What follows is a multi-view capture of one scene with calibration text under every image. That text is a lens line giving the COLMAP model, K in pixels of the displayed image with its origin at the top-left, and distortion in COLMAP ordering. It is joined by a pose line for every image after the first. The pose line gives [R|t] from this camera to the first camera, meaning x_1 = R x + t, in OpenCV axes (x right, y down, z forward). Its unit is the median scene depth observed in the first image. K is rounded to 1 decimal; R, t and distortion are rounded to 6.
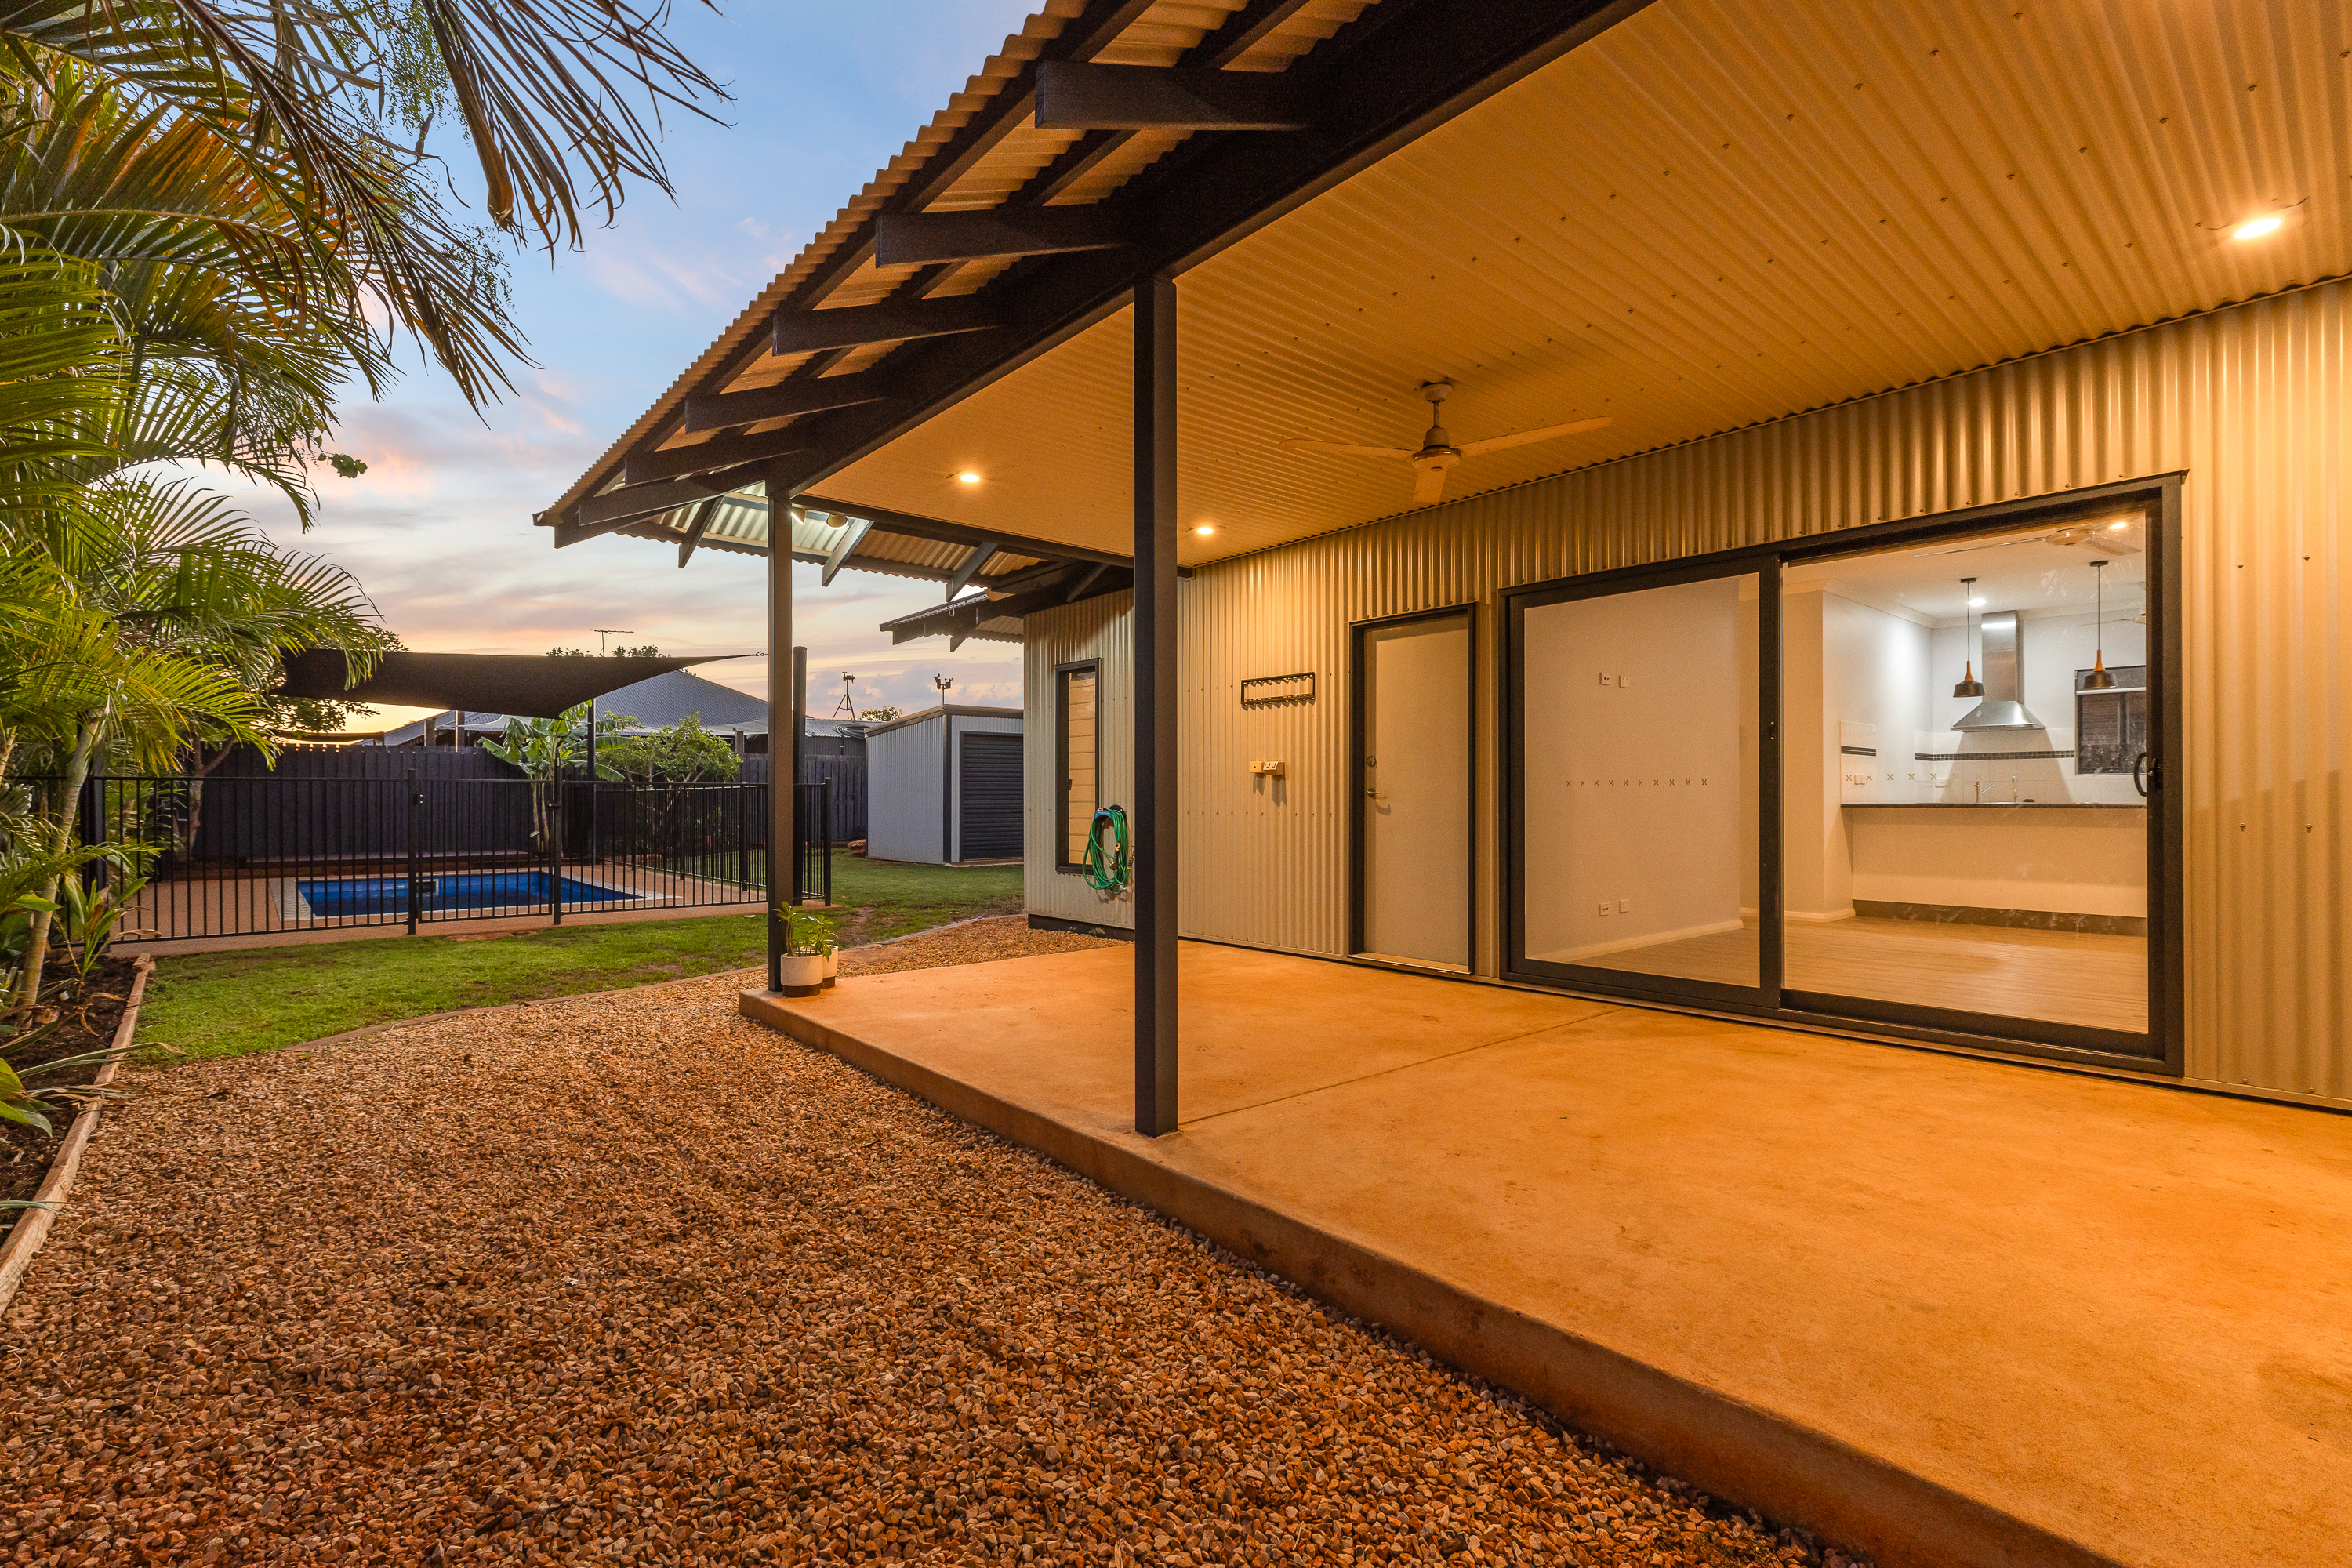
lens RADIAL K [[1061.3, 0, 1176.0], [0, 1061.3, 784.0], [0, 0, 1]] dist [-0.000901, -0.000114]
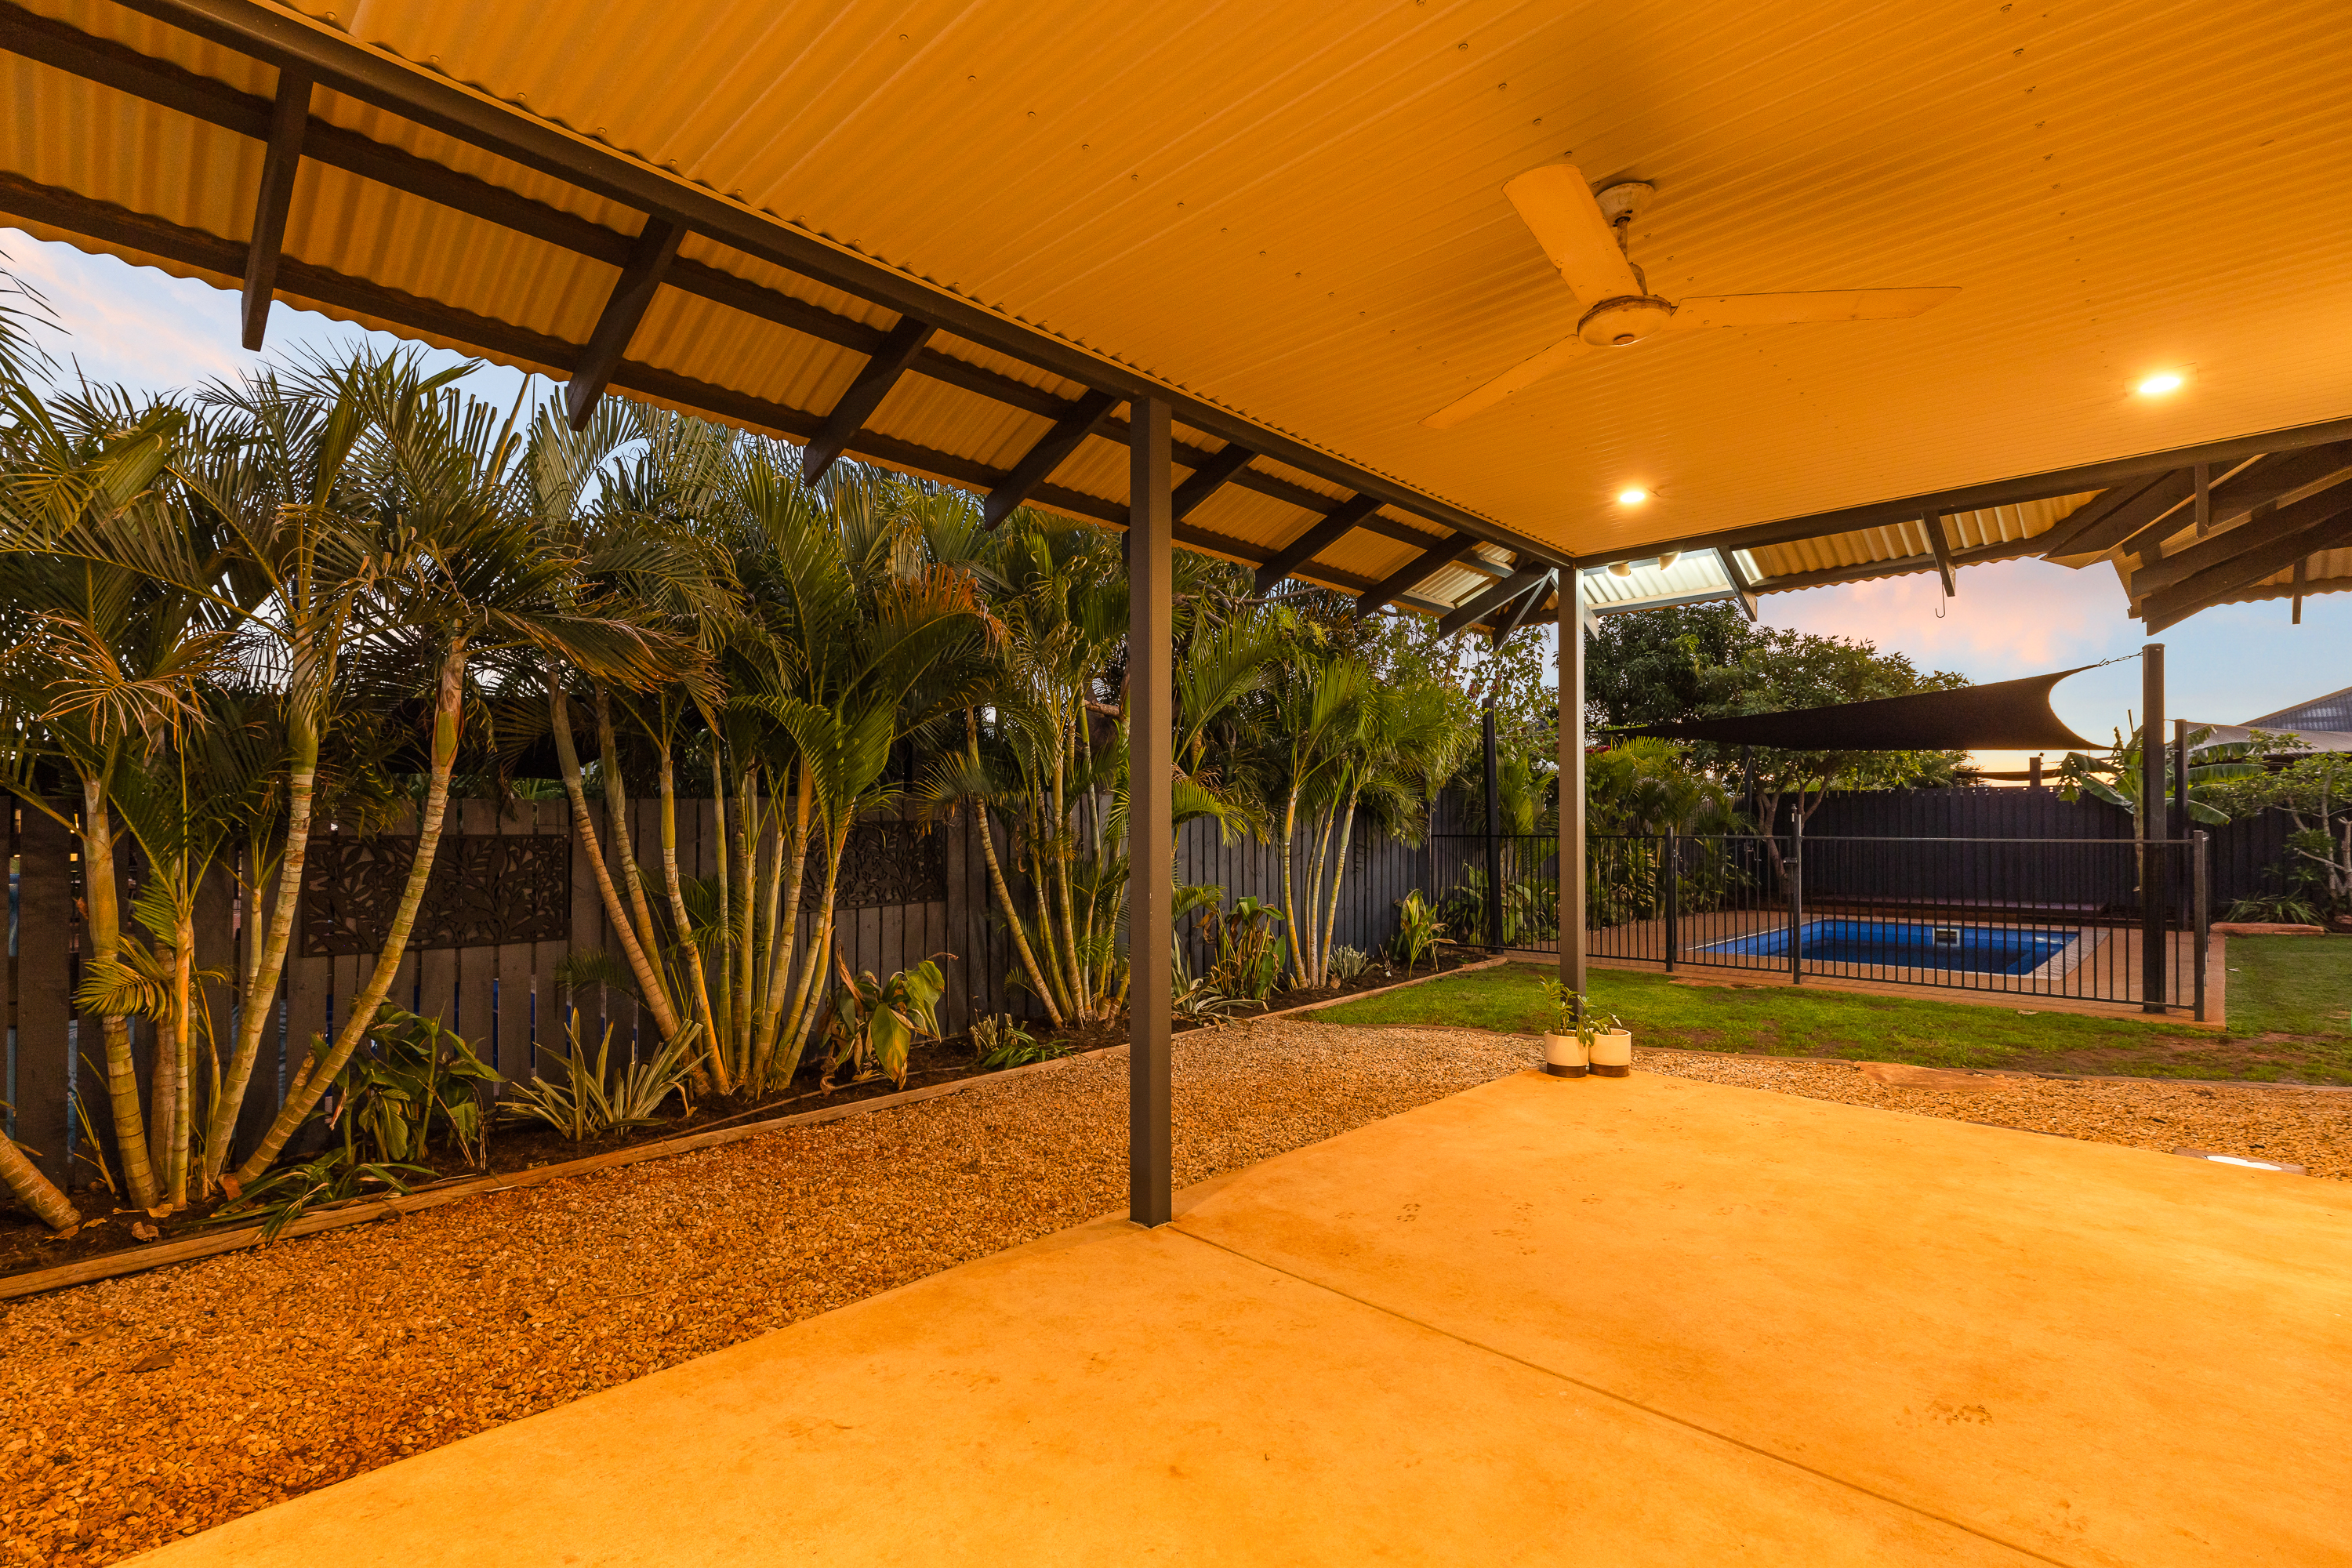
lens RADIAL K [[1066.0, 0, 1179.3], [0, 1066.0, 813.5], [0, 0, 1]] dist [0.001657, 0.000159]
pose [[0.093966, -0.010885, -0.995516, 1.064239], [0.009142, 0.999908, -0.010070, -0.069429], [0.995533, -0.008155, 0.094057, 0.945905]]
